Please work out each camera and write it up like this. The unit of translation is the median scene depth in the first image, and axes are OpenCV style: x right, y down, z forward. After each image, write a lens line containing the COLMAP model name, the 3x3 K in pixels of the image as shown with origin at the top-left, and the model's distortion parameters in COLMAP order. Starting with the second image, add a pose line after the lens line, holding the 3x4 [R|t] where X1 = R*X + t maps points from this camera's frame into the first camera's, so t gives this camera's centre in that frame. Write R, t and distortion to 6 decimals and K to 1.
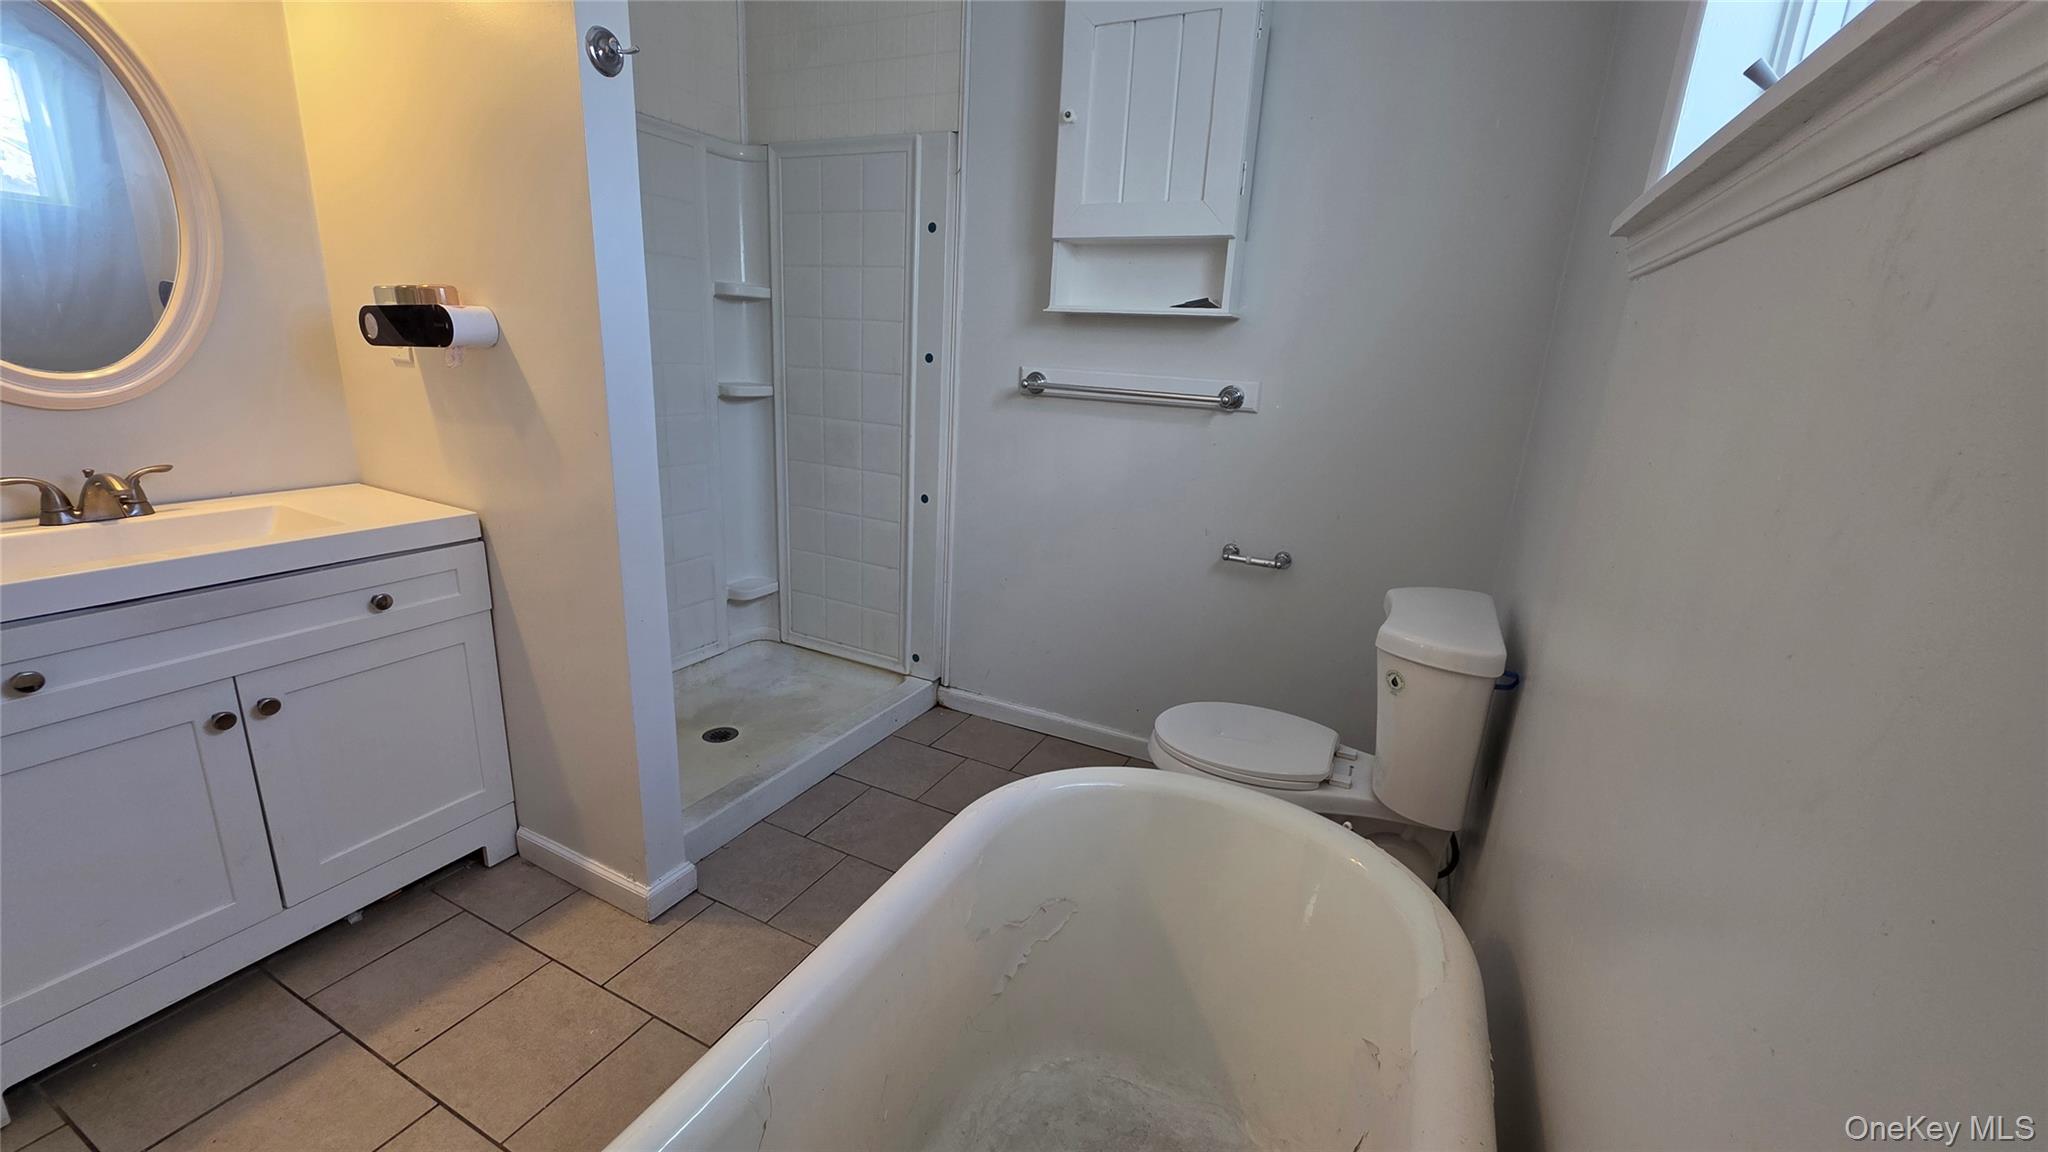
lens RADIAL K [[811.0, 0, 1024.0], [0, 811.0, 576.0], [0, 0, 1]] dist [0.000804, -0.000211]
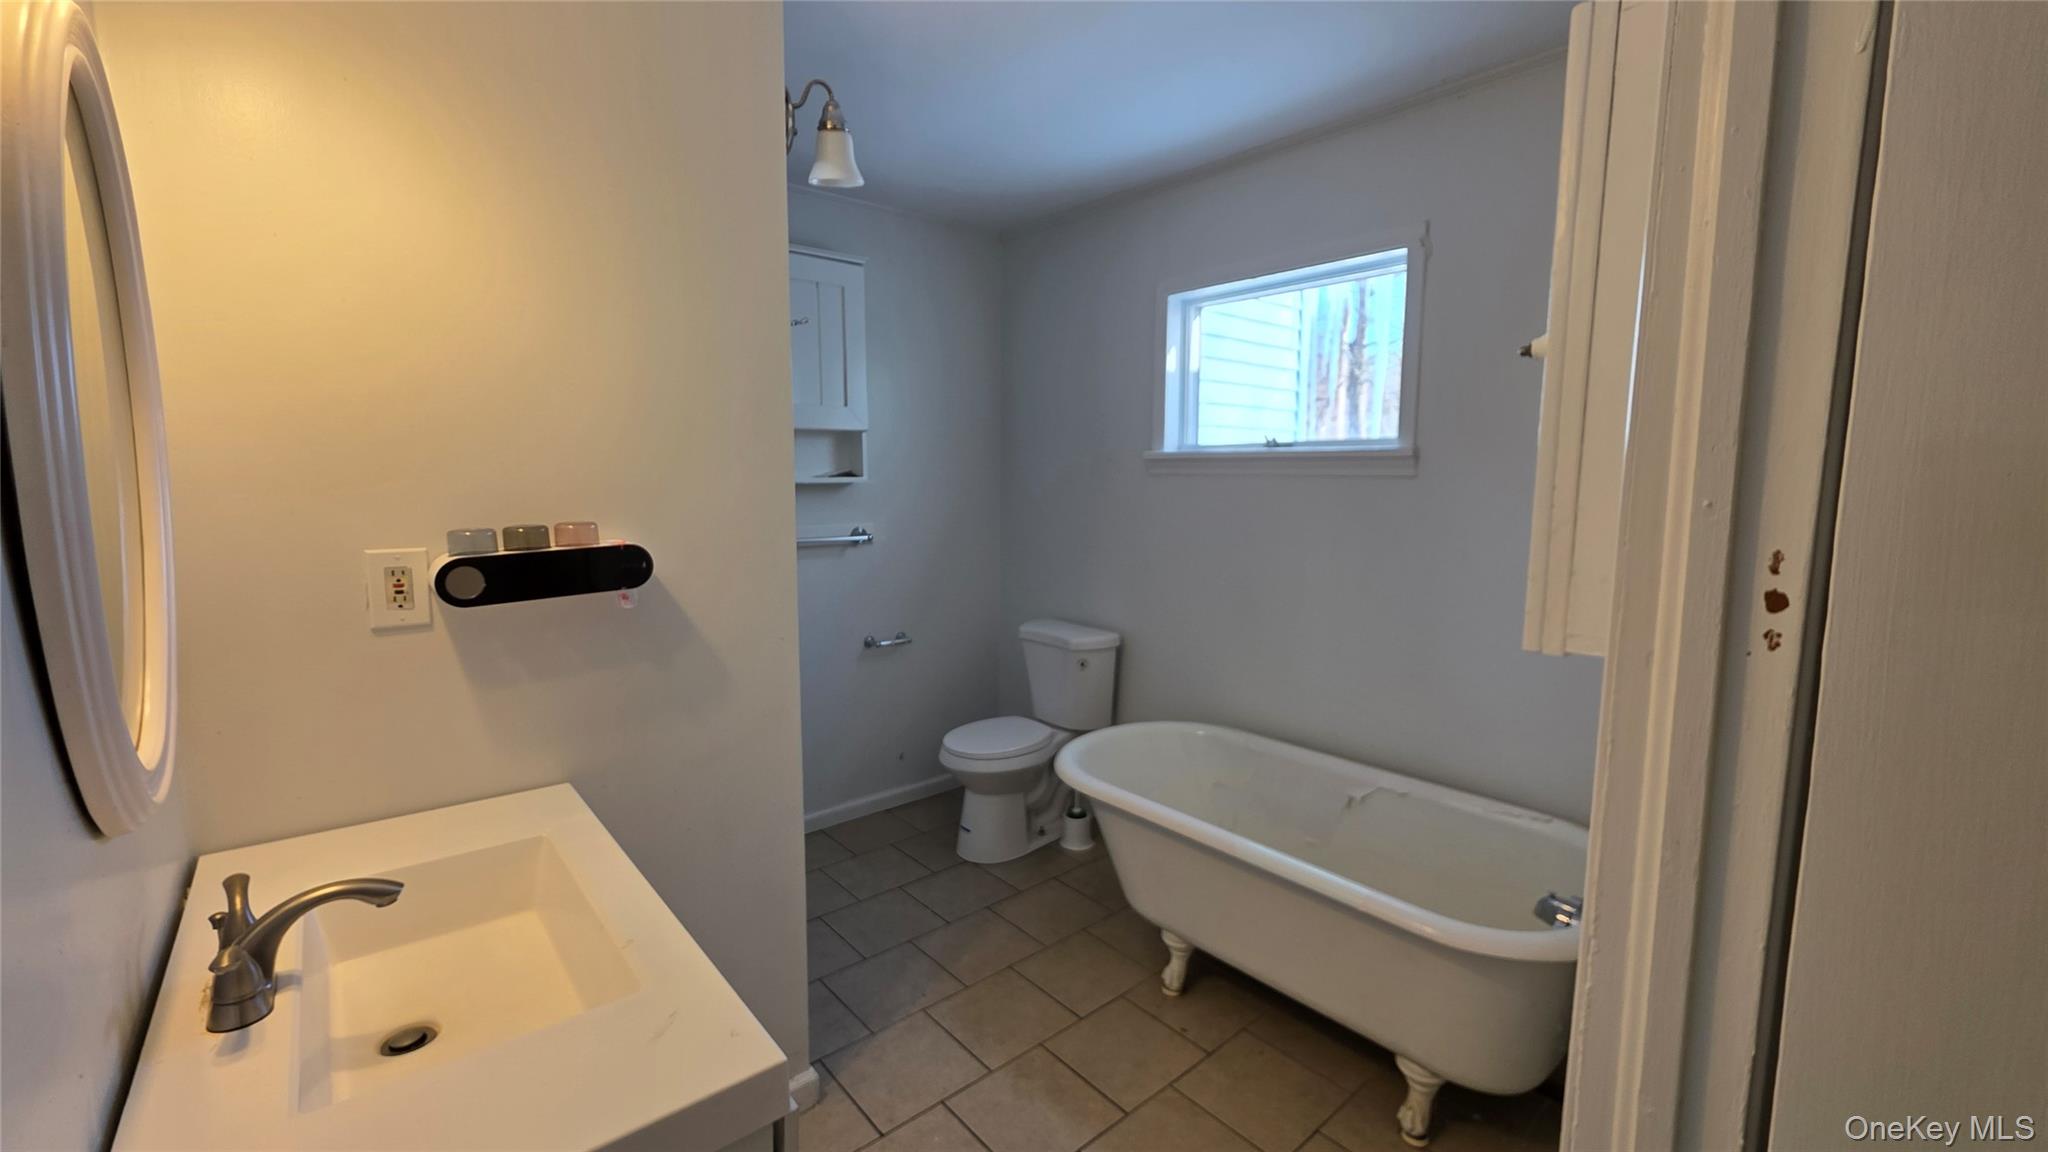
lens RADIAL K [[866.4, 0, 1024.0], [0, 866.4, 576.0], [0, 0, 1]] dist [0.000199, -0.000063]
pose [[0.419034, -0.167119, 0.892458, -1.021819], [0.281377, 0.958428, 0.047358, -0.156771], [-0.863271, 0.231273, 0.448638, 0.118333]]
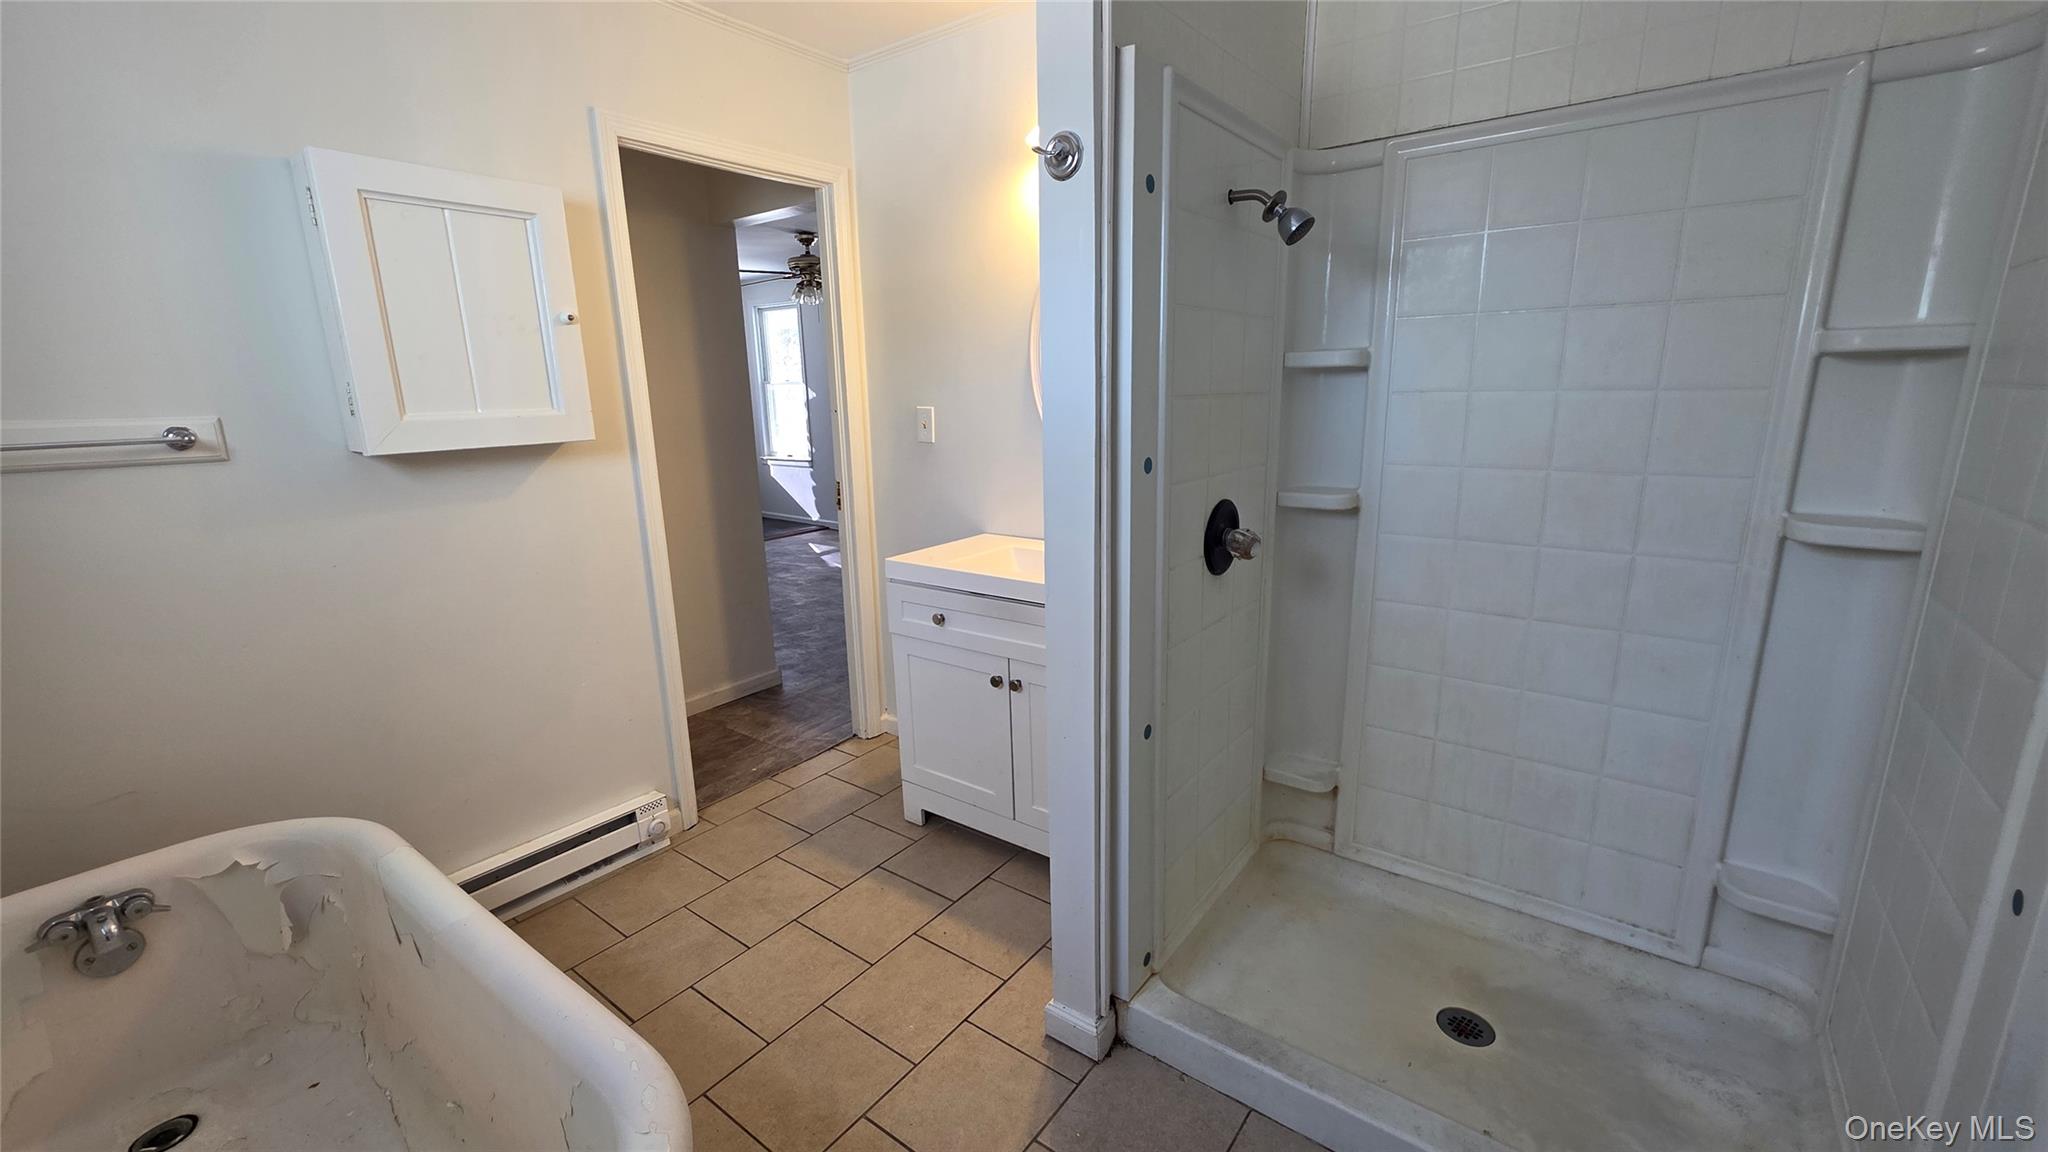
lens RADIAL K [[811.0, 0, 1024.0], [0, 811.0, 576.0], [0, 0, 1]] dist [0.000804, -0.000211]
pose [[-0.177066, 0.169009, -0.969579, 0.327410], [-0.261330, 0.941709, 0.211875, -0.240373], [0.948870, 0.290896, -0.122578, 0.791600]]
